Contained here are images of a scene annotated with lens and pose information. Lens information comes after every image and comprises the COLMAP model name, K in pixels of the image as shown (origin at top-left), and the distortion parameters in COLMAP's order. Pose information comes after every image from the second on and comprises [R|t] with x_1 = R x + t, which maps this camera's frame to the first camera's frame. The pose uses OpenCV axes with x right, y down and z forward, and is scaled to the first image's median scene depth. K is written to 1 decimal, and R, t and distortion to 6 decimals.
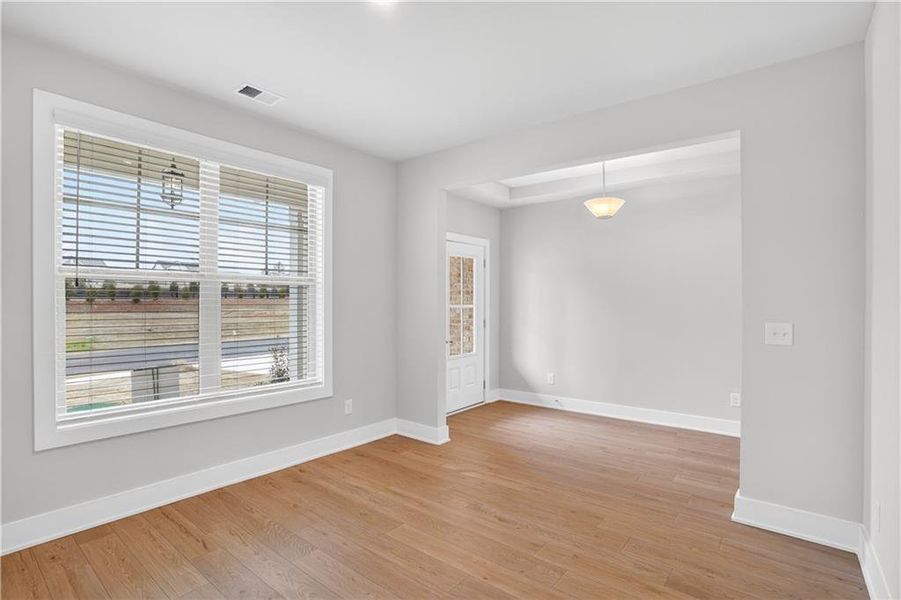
lens RADIAL K [[444.6, 0, 445.5], [0, 444.6, 300.3], [0, 0, 1]] dist [-0.079038, 0.036169]
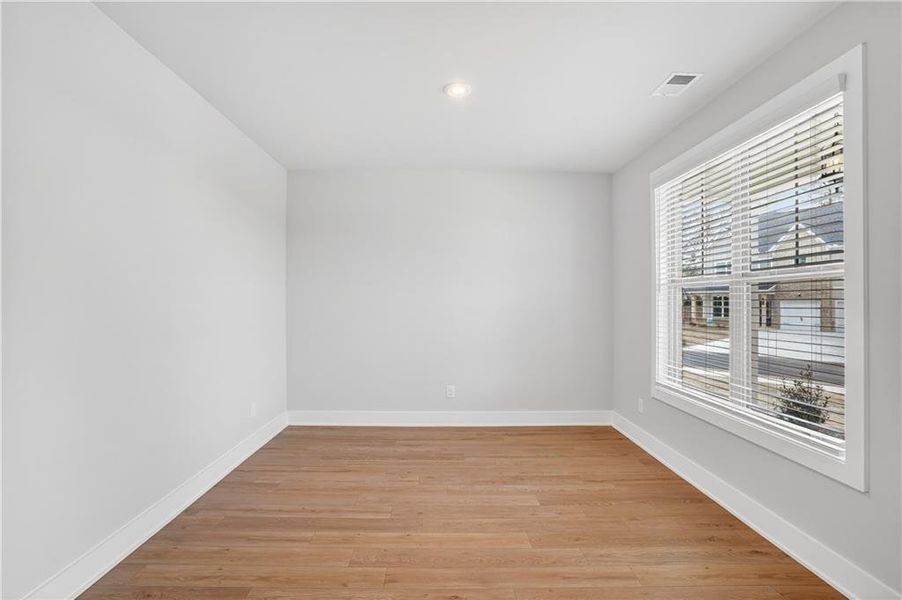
lens RADIAL K [[445.1, 0, 446.0], [0, 445.1, 300.3], [0, 0, 1]] dist [-0.079038, 0.036169]
pose [[-0.769827, -0.008978, -0.638190, 0.543257], [-0.005486, 0.999957, -0.007451, 0.006443], [0.638229, -0.002235, -0.769843, 1.382493]]
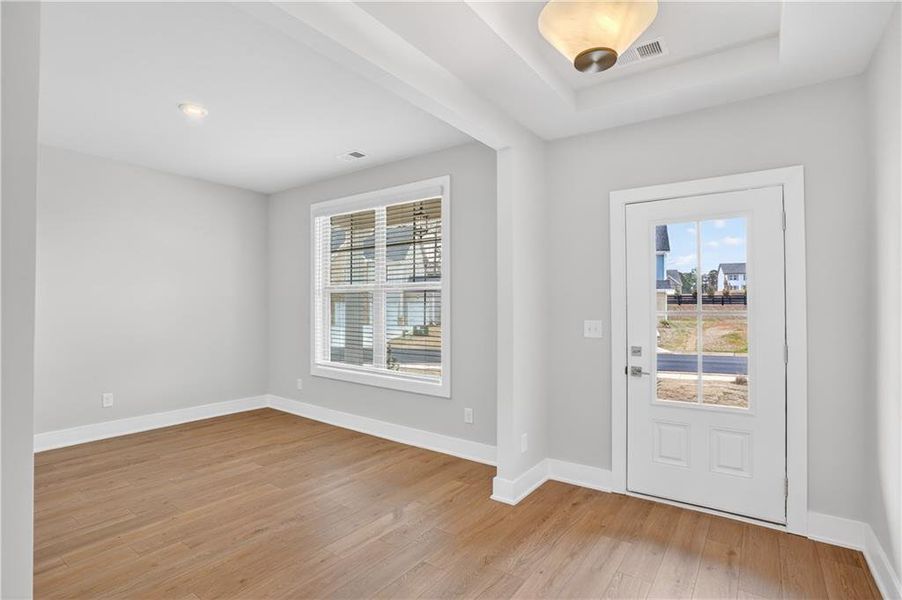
lens RADIAL K [[445.1, 0, 446.0], [0, 445.1, 300.3], [0, 0, 1]] dist [-0.079038, 0.036169]
pose [[0.050400, -0.011294, -0.998665, 0.981624], [-0.001246, 0.999935, -0.011372, 0.006797], [0.998728, 0.001817, 0.050382, 1.214669]]
